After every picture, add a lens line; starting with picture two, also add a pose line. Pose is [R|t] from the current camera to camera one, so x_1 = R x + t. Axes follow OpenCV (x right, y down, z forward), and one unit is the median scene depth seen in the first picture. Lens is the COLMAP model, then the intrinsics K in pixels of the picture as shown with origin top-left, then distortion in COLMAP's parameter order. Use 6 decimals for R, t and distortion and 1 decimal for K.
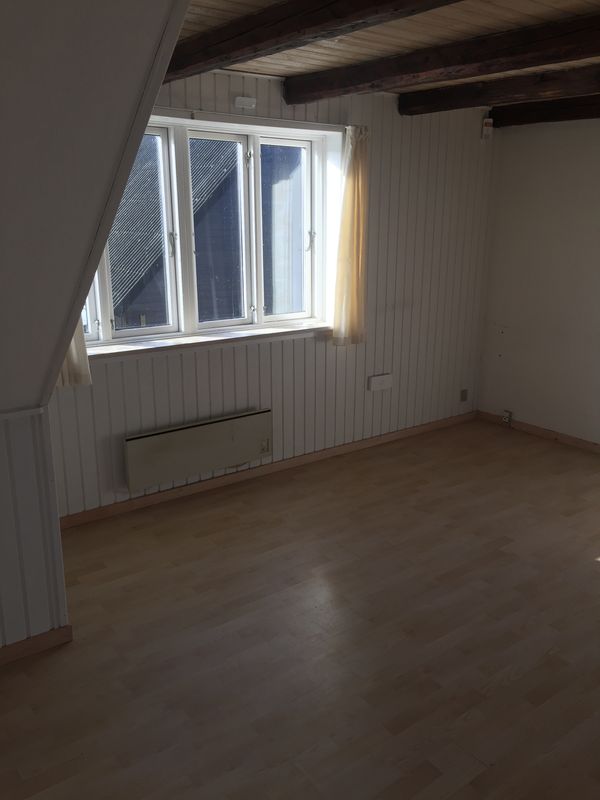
lens RADIAL K [[684.2, 0, 305.8], [0, 684.2, 402.0], [0, 0, 1]] dist [0.092158, -0.121963]
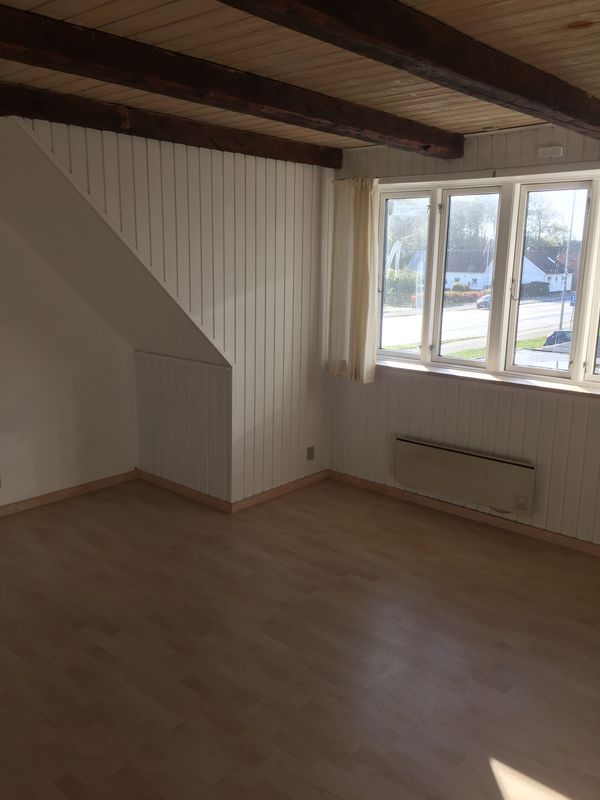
lens RADIAL K [[684.2, 0, 305.8], [0, 684.2, 402.0], [0, 0, 1]] dist [0.092158, -0.121963]
pose [[0.192987, 0.200033, -0.960595, 0.786025], [-0.279683, 0.949600, 0.141554, -0.121402], [0.940496, 0.241344, 0.239206, 0.467997]]
